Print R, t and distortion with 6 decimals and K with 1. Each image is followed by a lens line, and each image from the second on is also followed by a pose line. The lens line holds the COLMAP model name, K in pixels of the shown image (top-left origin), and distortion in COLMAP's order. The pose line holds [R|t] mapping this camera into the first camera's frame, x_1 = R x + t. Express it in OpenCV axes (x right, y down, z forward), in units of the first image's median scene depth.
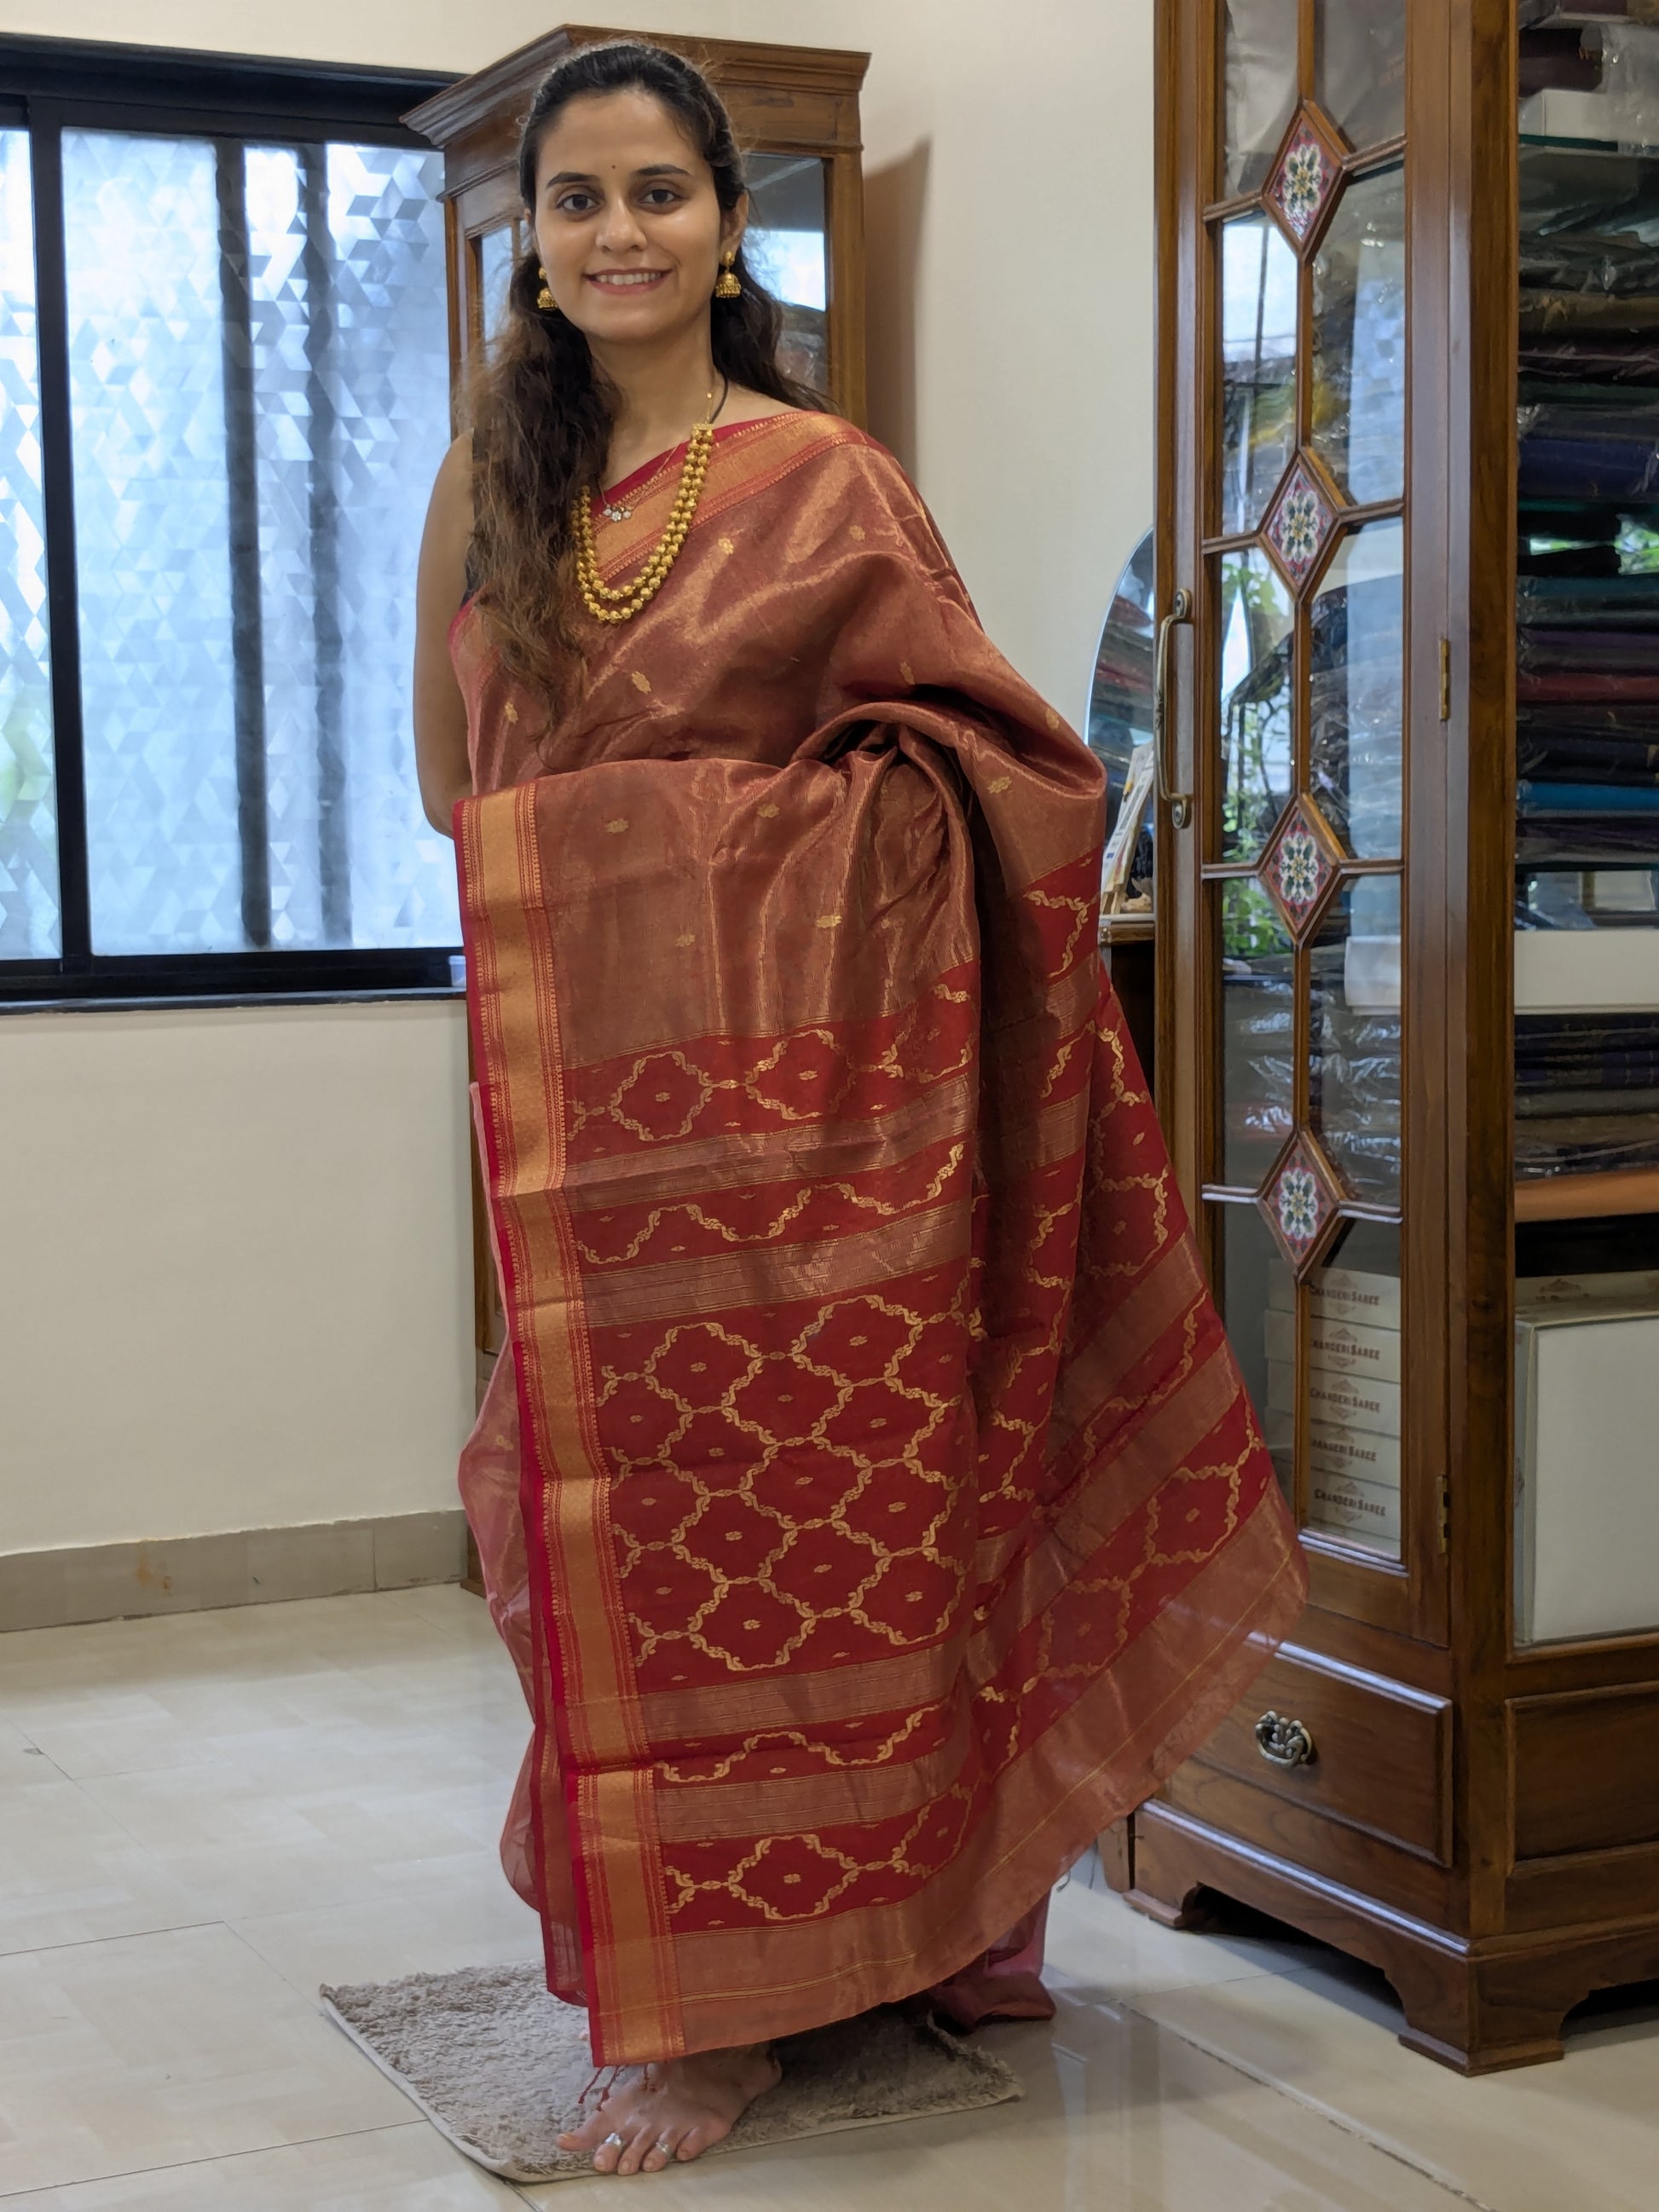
lens RADIAL K [[3497.1, 0, 741.5], [0, 3497.1, 1107.3], [0, 0, 1]] dist [0.159150, -0.529718]
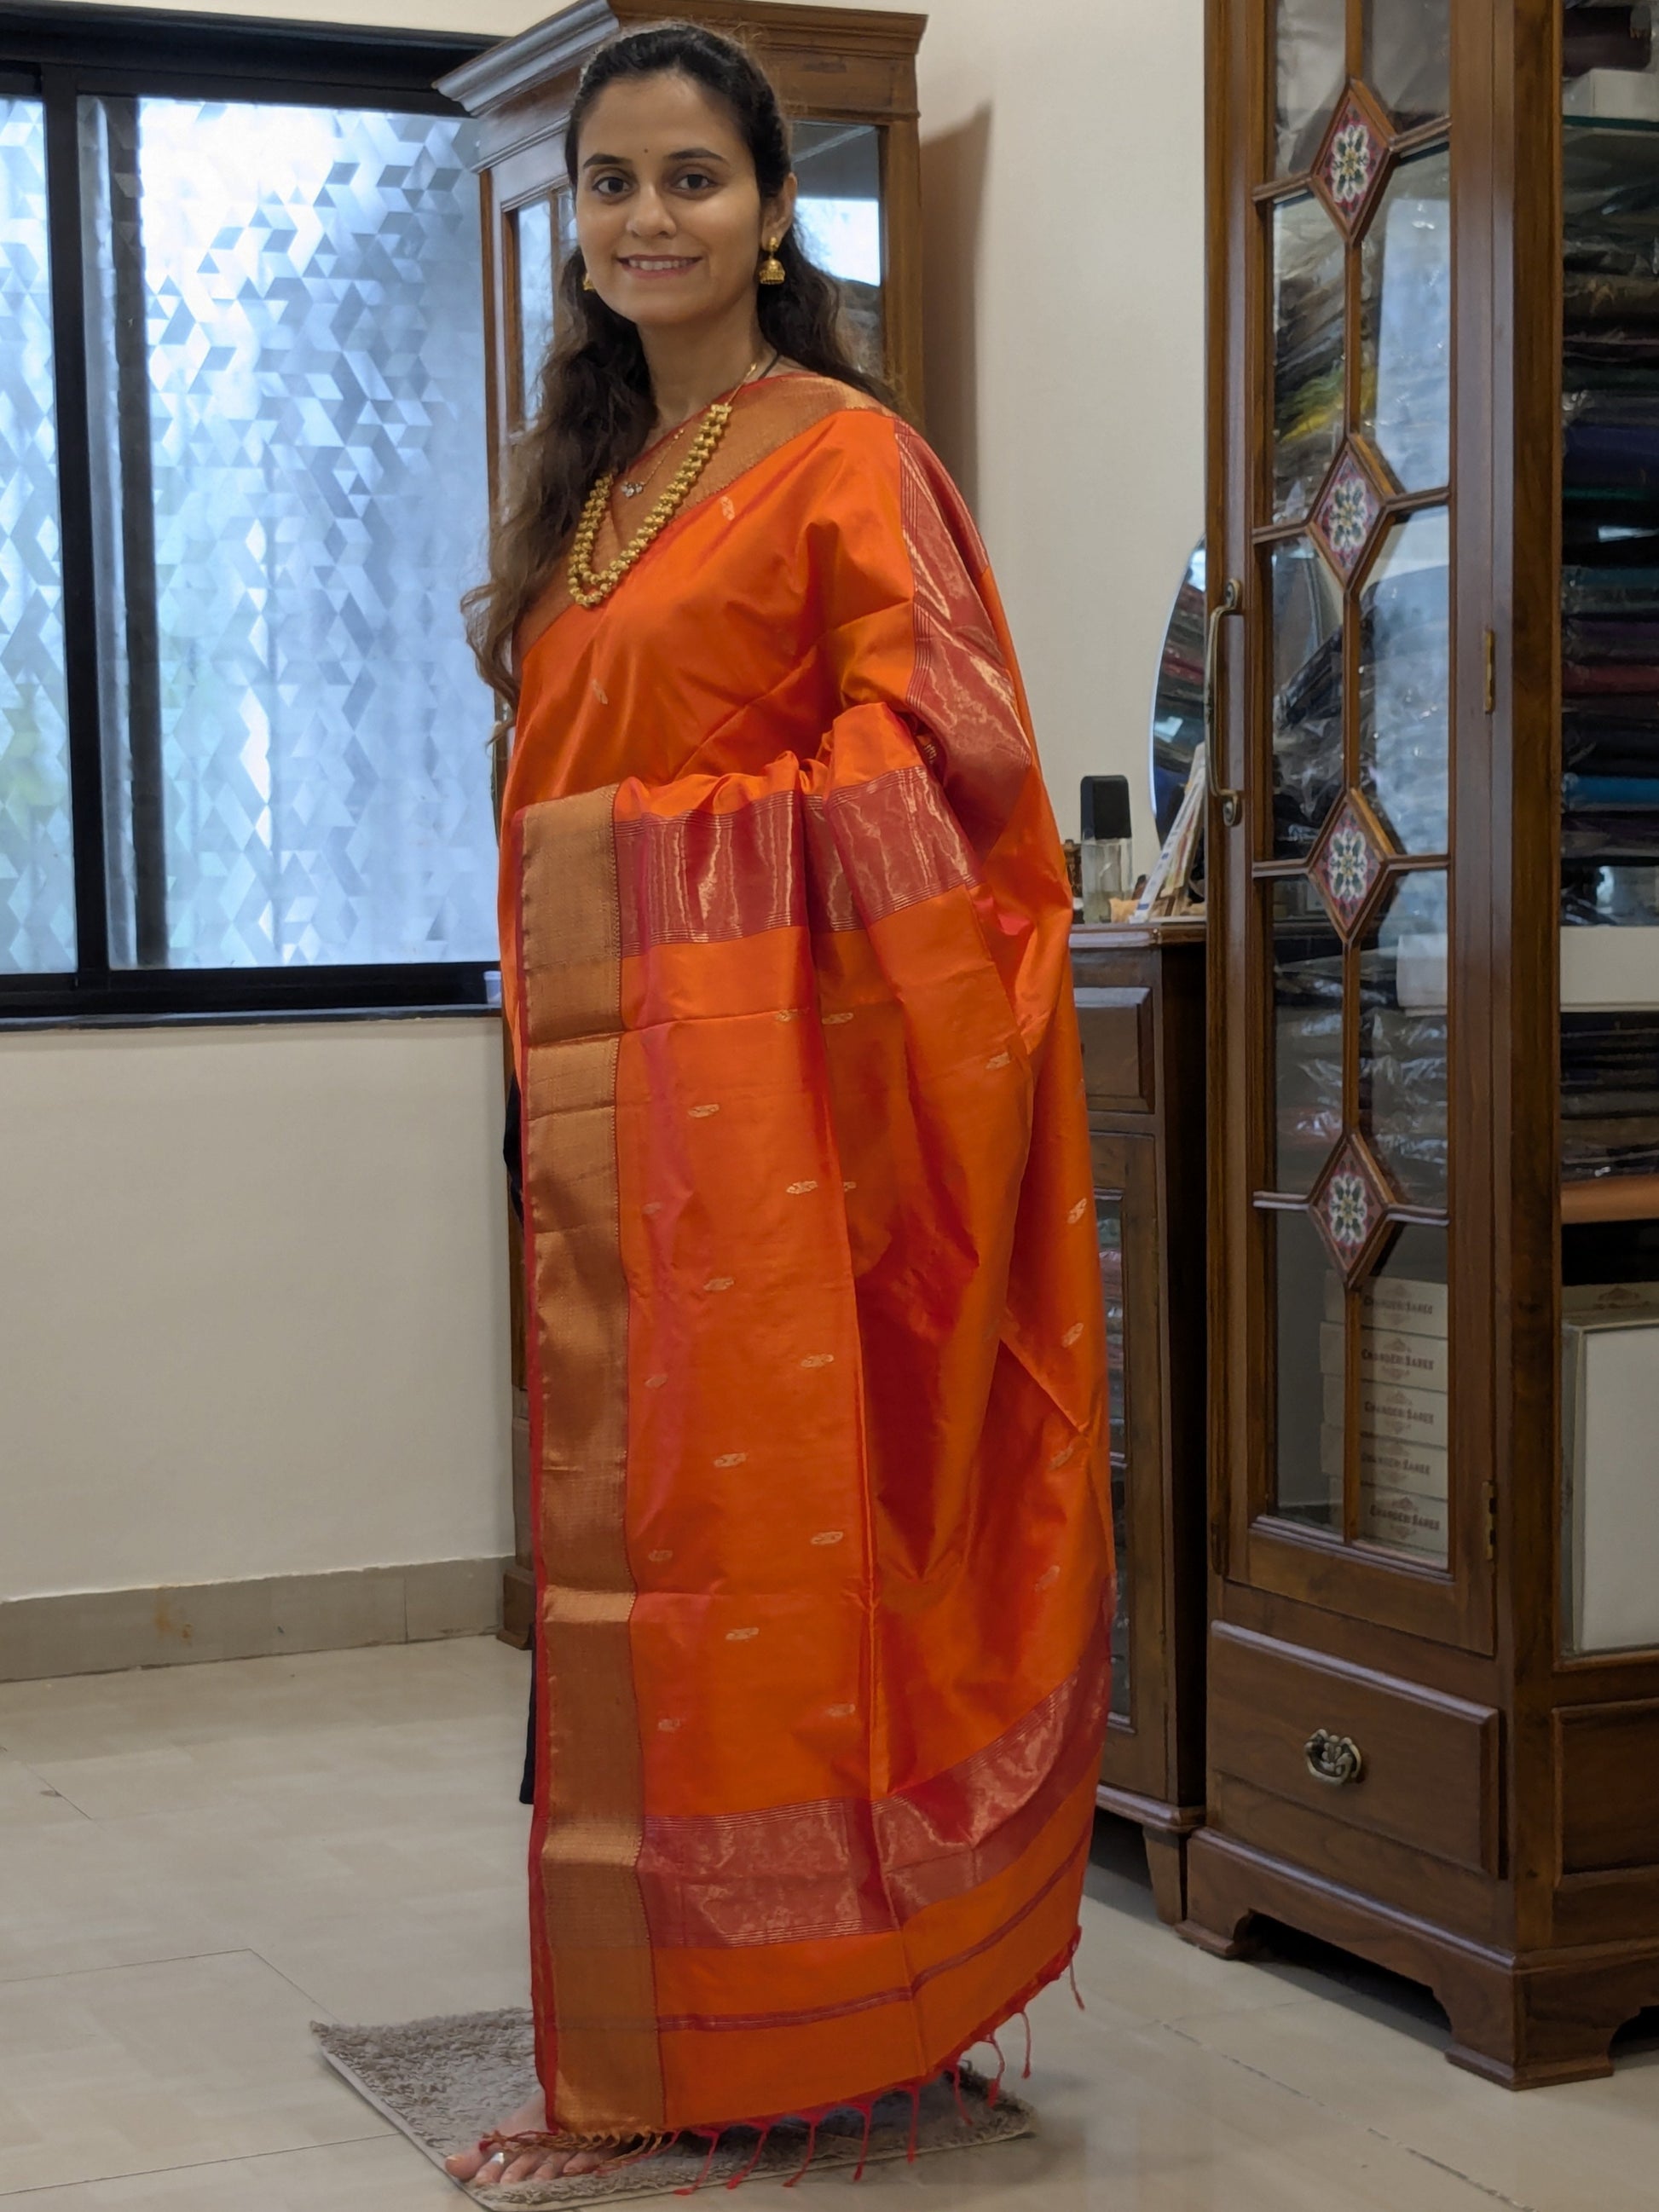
lens RADIAL K [[3966.0, 0, 733.2], [0, 3966.0, 1170.1], [0, 0, 1]] dist [0.157262, -0.505712]
pose [[0.999746, 0.000133, -0.022533, 0.012621], [-0.000118, 1.000000, 0.000655, 0.016044], [0.022534, -0.000652, 0.999746, -0.111196]]
